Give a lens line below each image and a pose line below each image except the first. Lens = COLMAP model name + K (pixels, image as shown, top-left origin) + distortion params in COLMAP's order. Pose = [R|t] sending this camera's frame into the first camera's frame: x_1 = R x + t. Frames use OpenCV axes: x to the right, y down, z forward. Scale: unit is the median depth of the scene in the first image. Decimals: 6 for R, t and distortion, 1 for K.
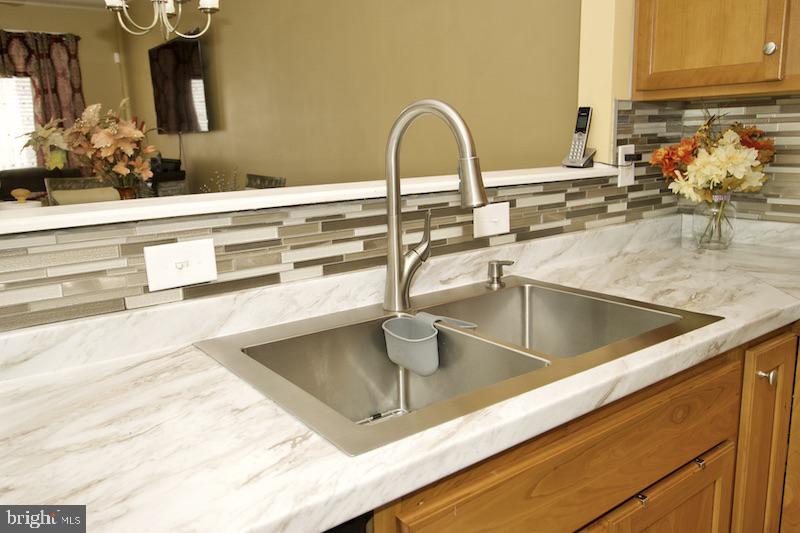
lens RADIAL K [[629.8, 0, 403.1], [0, 629.8, 255.8], [0, 0, 1]] dist [0.010963, -0.002450]
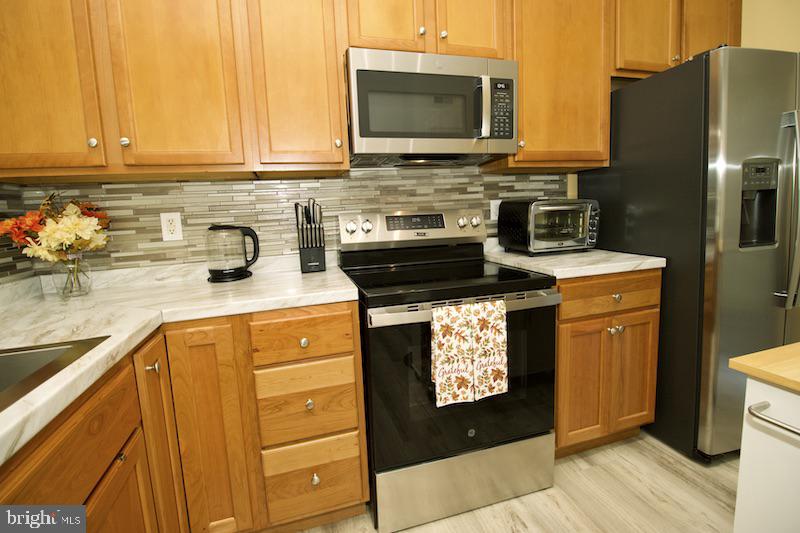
lens RADIAL K [[375.8, 0, 402.5], [0, 375.8, 253.9], [0, 0, 1]] dist [0.001648, -0.015156]
pose [[0.341081, -0.100264, 0.934672, 0.019329], [0.216864, 0.975867, 0.025545, 0.030237], [-0.914677, 0.193984, 0.354593, 0.114329]]
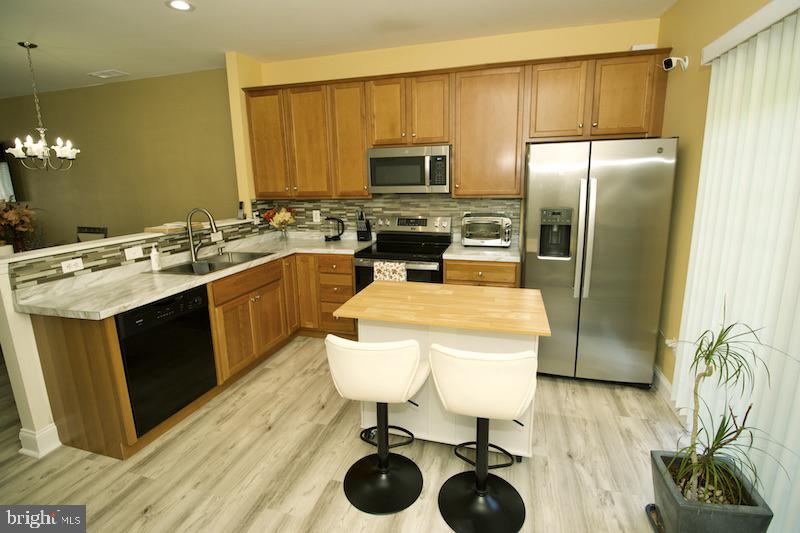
lens RADIAL K [[375.8, 0, 402.5], [0, 375.8, 253.9], [0, 0, 1]] dist [0.001648, -0.015156]
pose [[0.798370, -0.106019, 0.592760, -0.249257], [0.113790, 0.993206, 0.024381, 0.092883], [-0.591318, 0.047985, 0.805010, -1.136166]]
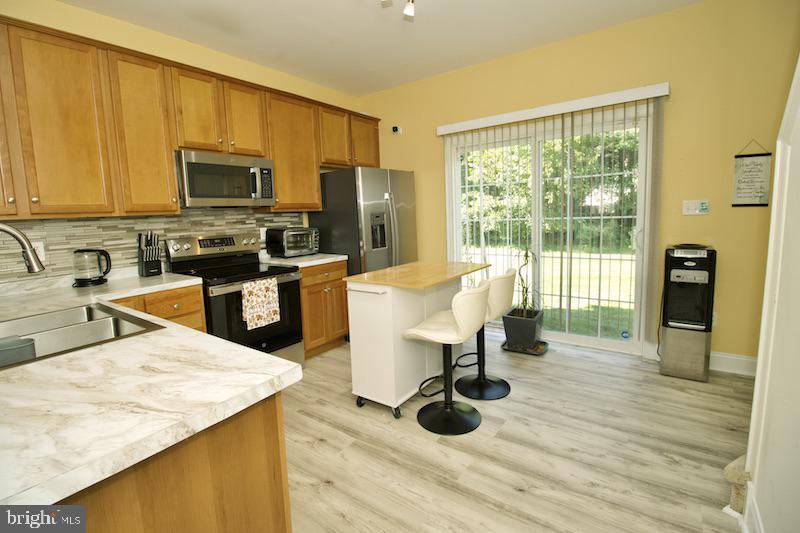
lens RADIAL K [[368.0, 0, 400.5], [0, 368.0, 255.6], [0, 0, 1]] dist [-0.001369, -0.013586]
pose [[-0.293016, -0.075971, 0.953084, -0.854485], [0.227135, 0.962770, 0.146573, -0.017902], [-0.928736, 0.259427, -0.264851, 0.108425]]
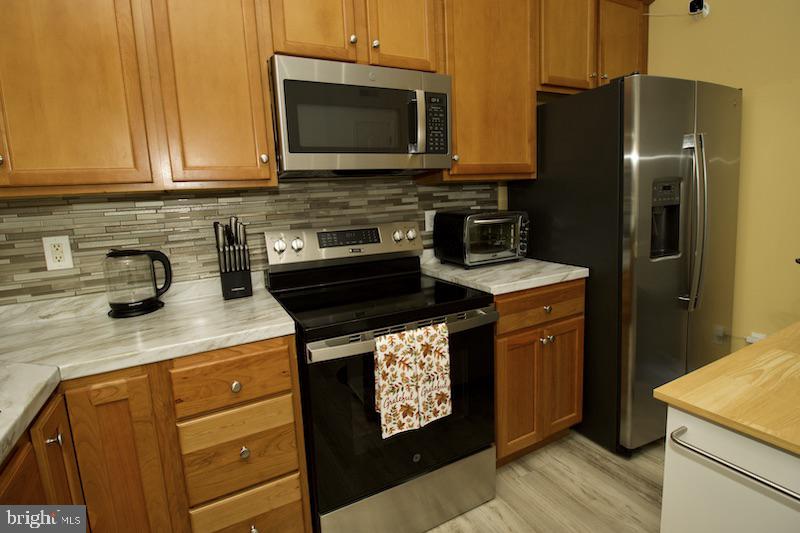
lens RADIAL K [[398.9, 0, 402.1], [0, 398.9, 252.8], [0, 0, 1]] dist [0.001388, -0.015439]
pose [[0.154757, -0.119652, 0.980680, 0.007389], [0.234367, 0.968750, 0.081212, -0.033549], [-0.959751, 0.217271, 0.177963, 0.124592]]
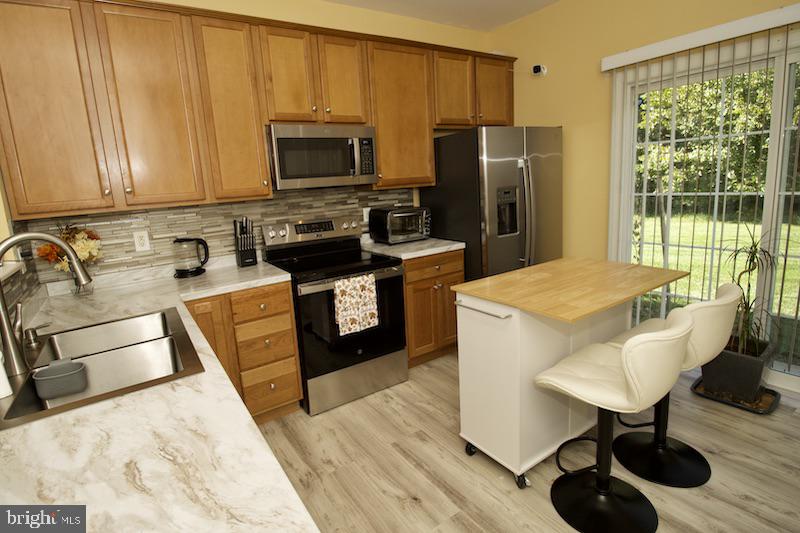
lens RADIAL K [[400.2, 0, 382.7], [0, 400.2, 254.8], [0, 0, 1]] dist [0.000388, -0.014557]
pose [[0.074196, -0.159584, 0.984392, -0.586820], [0.254226, 0.957525, 0.136067, -0.063688], [-0.964294, 0.240163, 0.111615, 0.009536]]
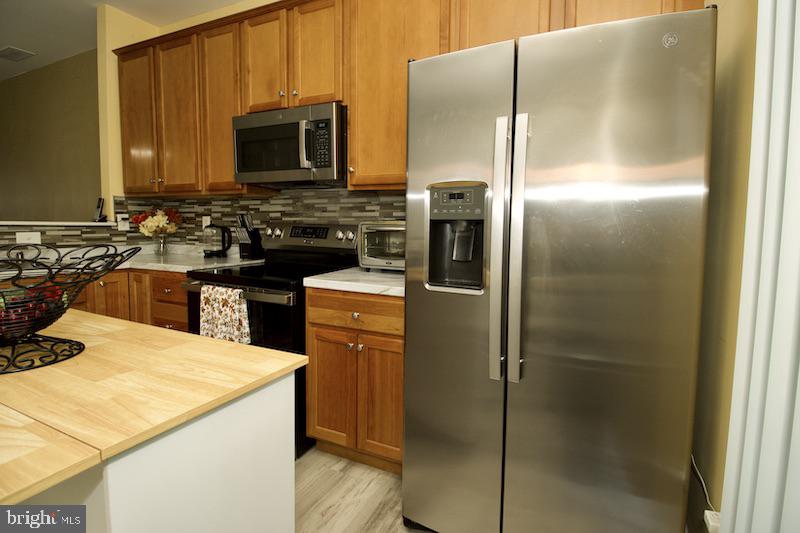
lens RADIAL K [[390.5, 0, 414.2], [0, 390.5, 253.1], [0, 0, 1]] dist [-0.000510, -0.013317]
pose [[0.877120, 0.003319, 0.480259, 0.656629], [0.054840, 0.992743, -0.107018, 0.216169], [-0.477129, 0.120206, 0.870573, -0.917071]]
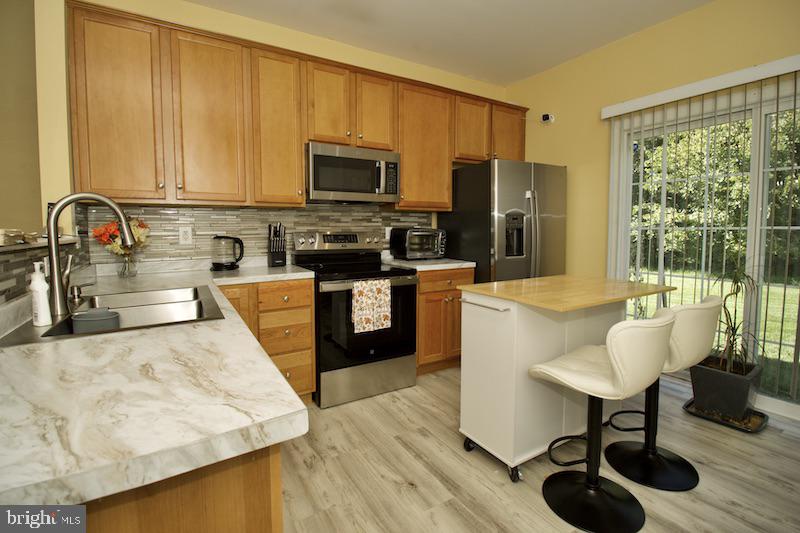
lens RADIAL K [[368.8, 0, 401.3], [0, 368.8, 252.4], [0, 0, 1]] dist [0.001125, -0.014252]
pose [[0.096378, -0.042722, 0.994428, -0.623498], [0.191656, 0.981179, 0.023577, 0.053389], [-0.976719, 0.188315, 0.102752, 0.003698]]
